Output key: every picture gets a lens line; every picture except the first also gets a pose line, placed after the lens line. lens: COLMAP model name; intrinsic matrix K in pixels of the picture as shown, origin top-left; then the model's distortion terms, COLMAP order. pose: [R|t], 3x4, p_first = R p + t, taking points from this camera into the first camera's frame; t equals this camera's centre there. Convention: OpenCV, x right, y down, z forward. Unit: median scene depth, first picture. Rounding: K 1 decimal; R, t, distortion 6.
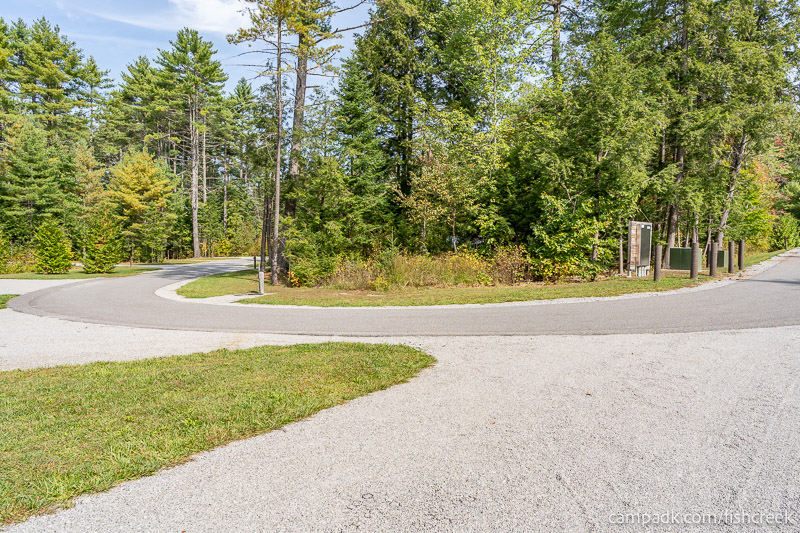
lens RADIAL K [[538.0, 0, 397.5], [0, 538.0, 266.6], [0, 0, 1]] dist [0.001674, 0.002917]
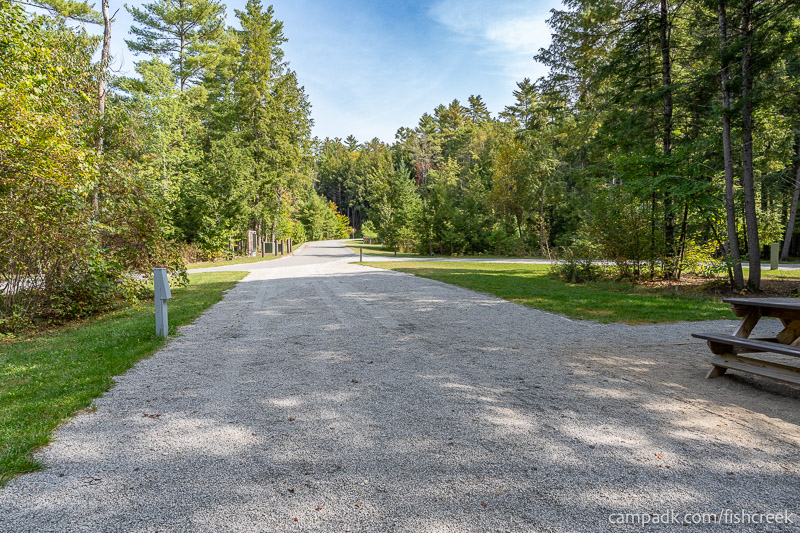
lens RADIAL K [[538.0, 0, 397.5], [0, 538.0, 266.6], [0, 0, 1]] dist [0.001674, 0.002917]
pose [[0.682394, -0.050777, 0.729219, -0.652435], [0.050144, 0.998486, 0.022603, 0.035727], [-0.729262, 0.021142, 0.683907, -0.793565]]
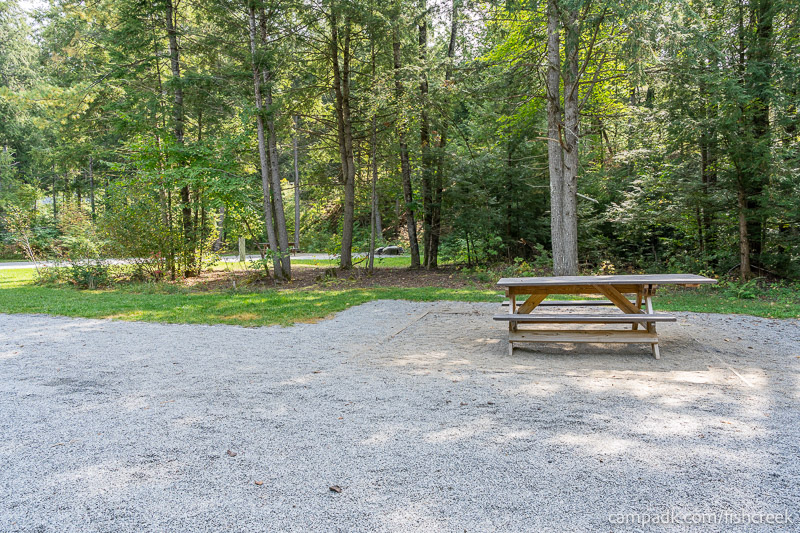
lens RADIAL K [[538.0, 0, 397.5], [0, 538.0, 266.6], [0, 0, 1]] dist [0.001674, 0.002917]
pose [[-0.301138, -0.070704, 0.950956, -0.620621], [0.057210, 0.994111, 0.092030, 0.025323], [-0.951863, 0.082118, -0.295320, -0.594370]]
